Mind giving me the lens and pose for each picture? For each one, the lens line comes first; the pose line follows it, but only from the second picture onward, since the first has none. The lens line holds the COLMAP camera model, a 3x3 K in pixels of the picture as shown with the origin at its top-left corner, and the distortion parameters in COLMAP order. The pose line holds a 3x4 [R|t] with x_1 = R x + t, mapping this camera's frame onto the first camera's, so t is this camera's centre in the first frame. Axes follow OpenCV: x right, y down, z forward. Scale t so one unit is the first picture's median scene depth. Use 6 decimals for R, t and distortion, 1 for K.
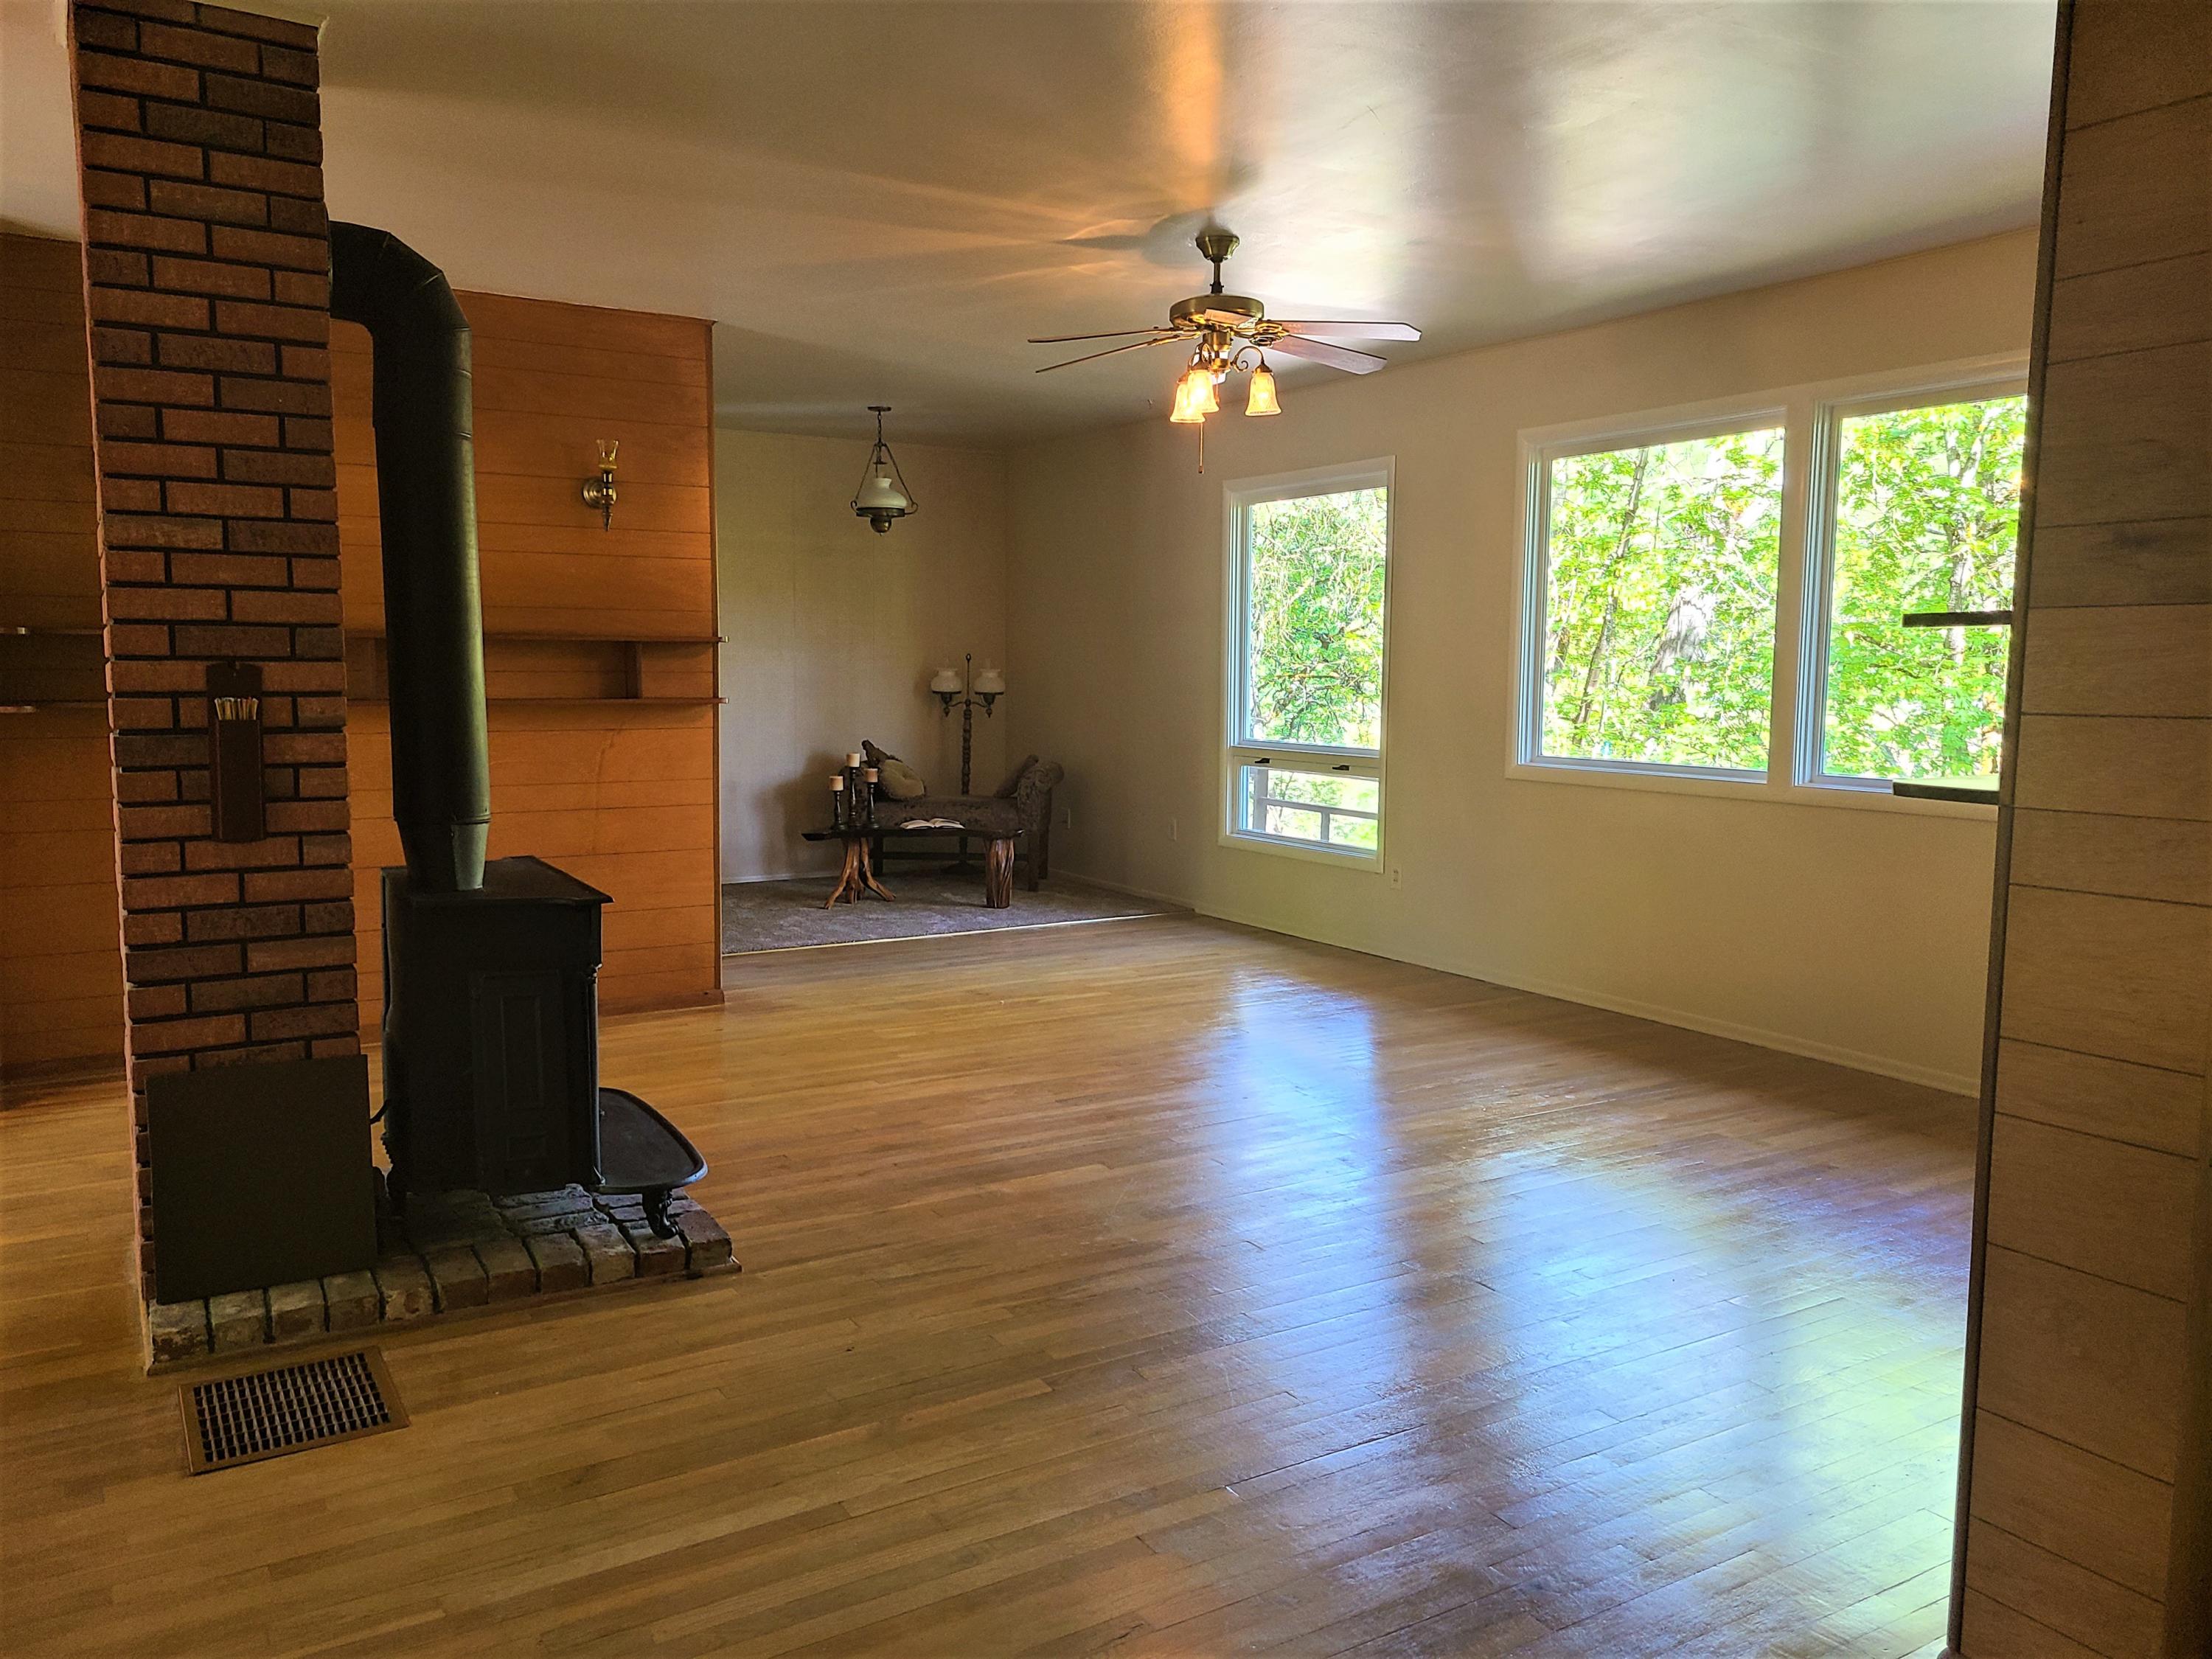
lens RADIAL K [[1697.1, 0, 1106.0], [0, 1697.1, 829.5], [0, 0, 1]] dist [0.046473, -0.055243]
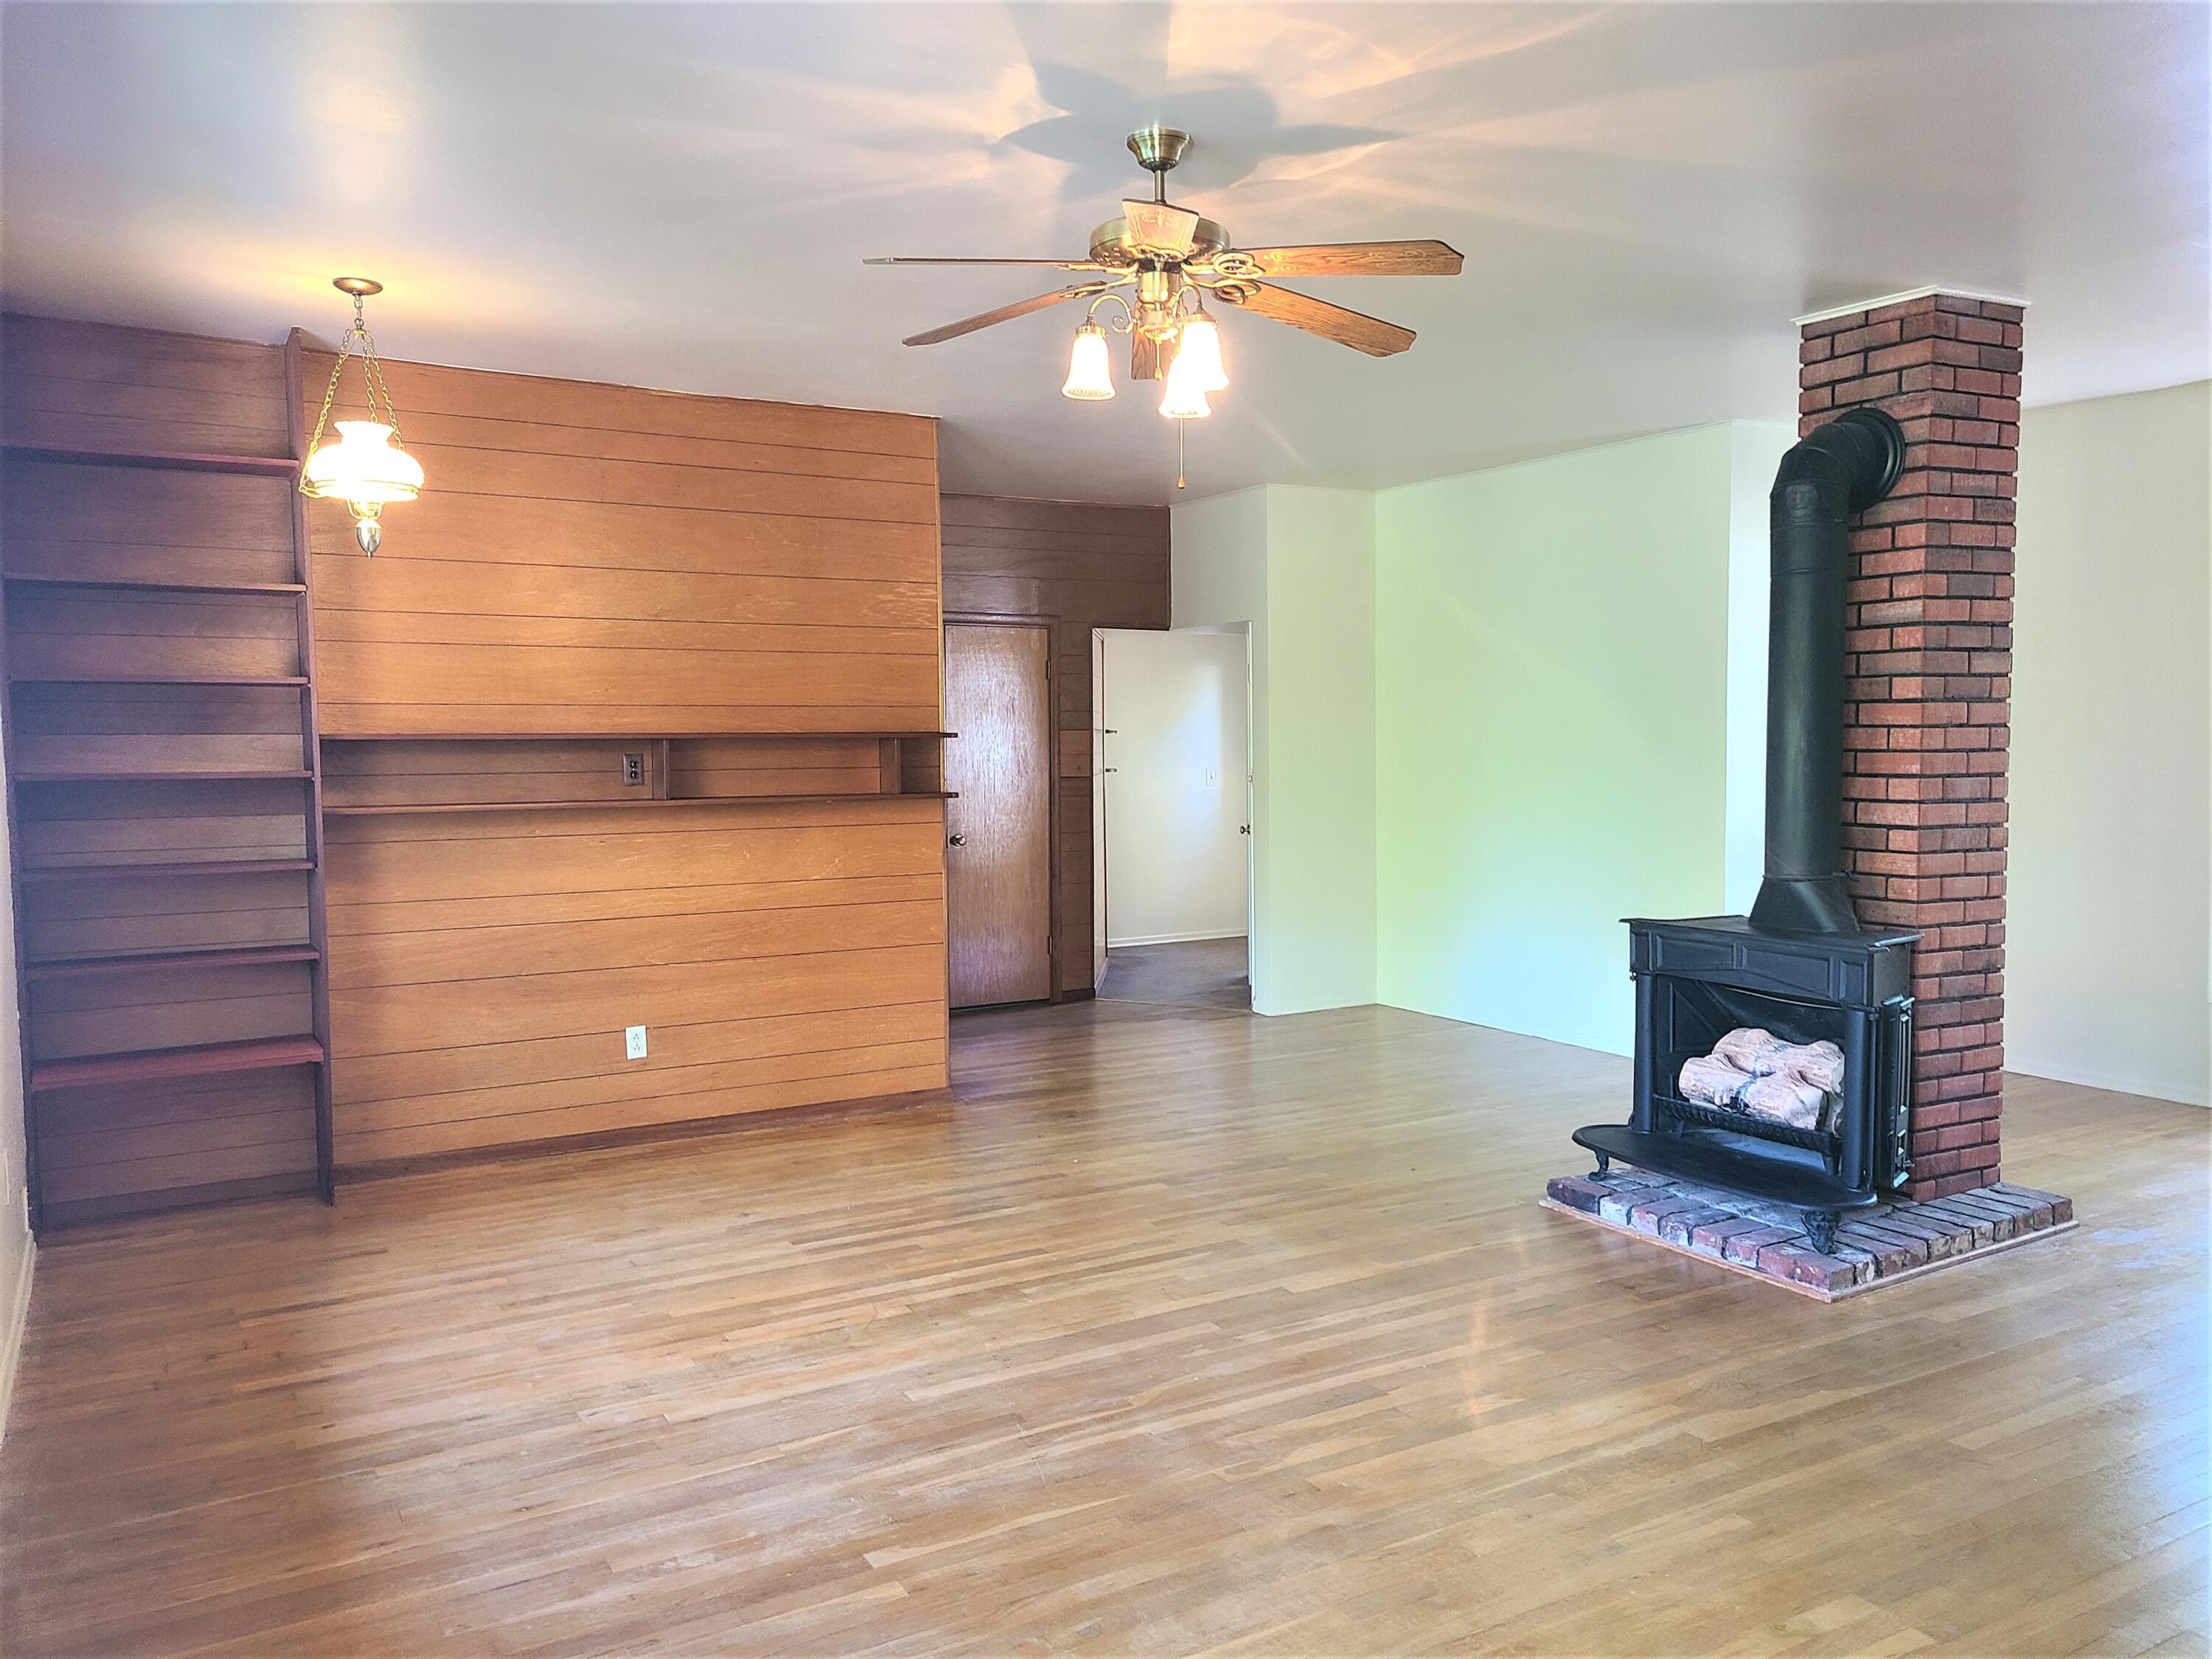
lens RADIAL K [[1697.1, 0, 1106.0], [0, 1697.1, 829.5], [0, 0, 1]] dist [0.046473, -0.055243]
pose [[-0.999882, 0.002919, 0.015063, 0.092133], [0.005301, 0.987004, 0.160607, -0.221257], [-0.014398, 0.160668, -0.986903, 2.033891]]
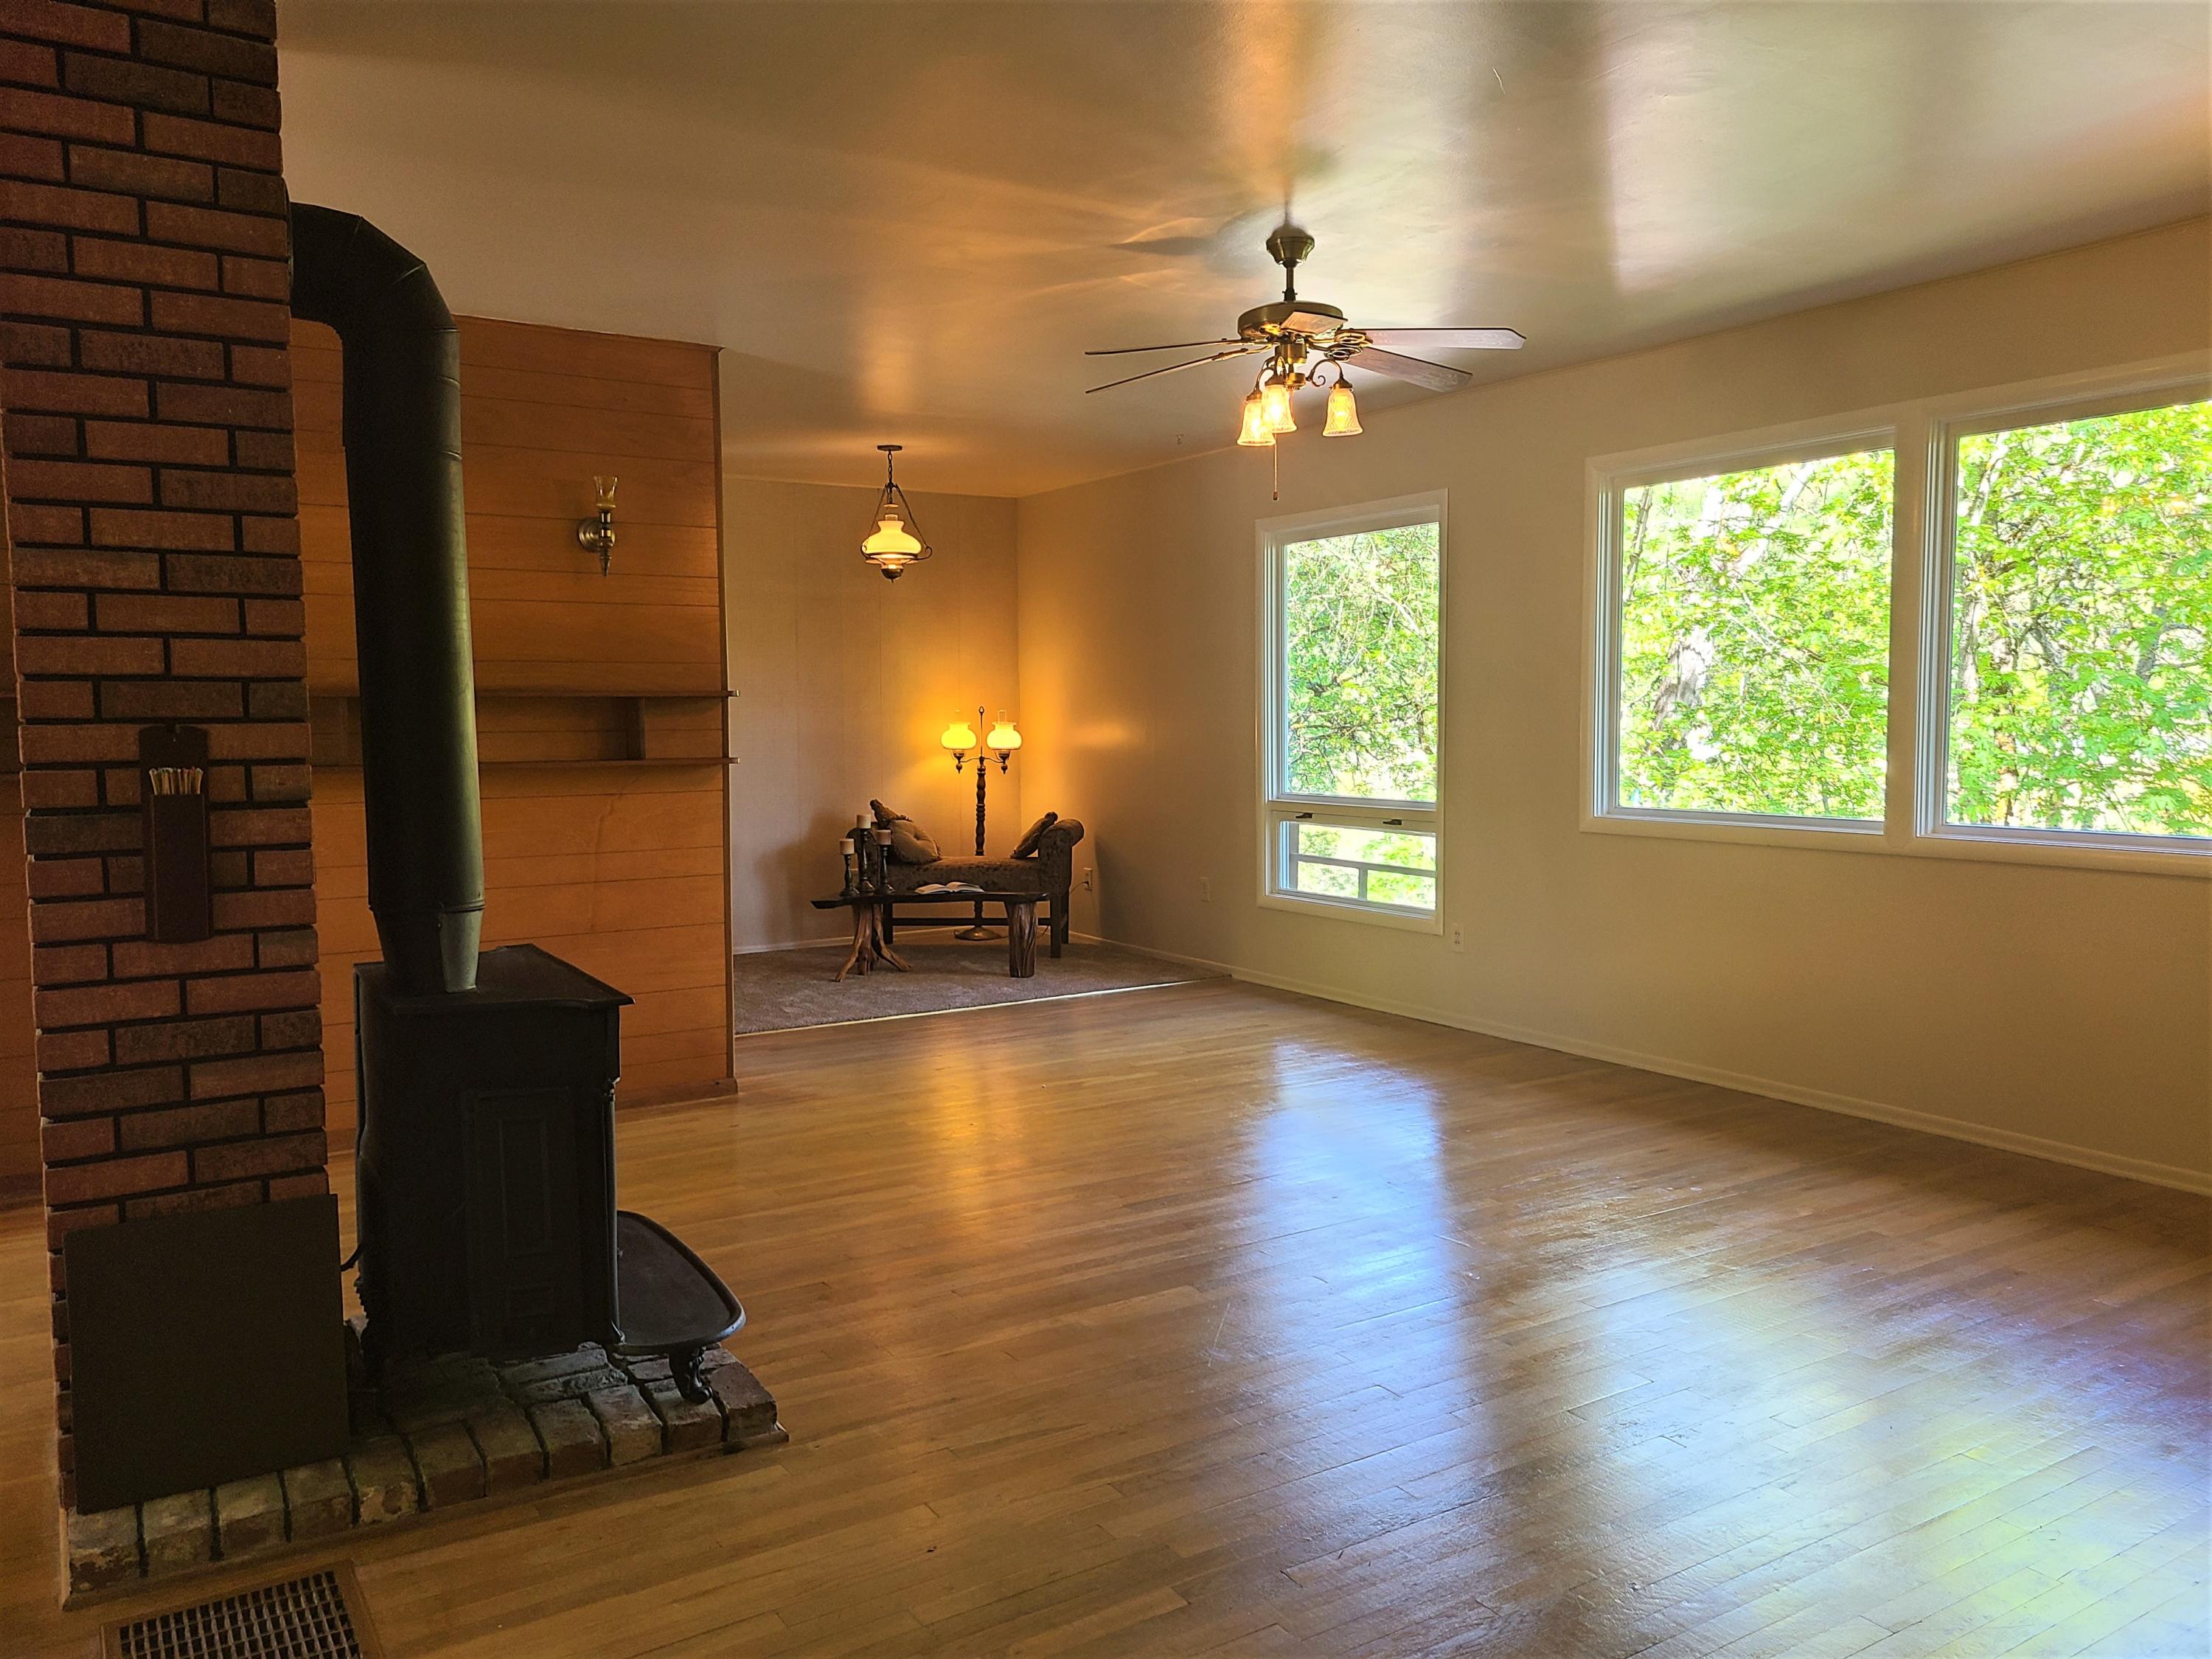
lens RADIAL K [[1655.6, 0, 1106.0], [0, 1655.6, 829.5], [0, 0, 1]] dist [0.052129, -0.054571]
pose [[0.999651, -0.015558, 0.021351, -0.065931], [0.016181, 0.999439, -0.029319, -0.013848], [-0.020883, 0.029654, 0.999342, 0.157176]]
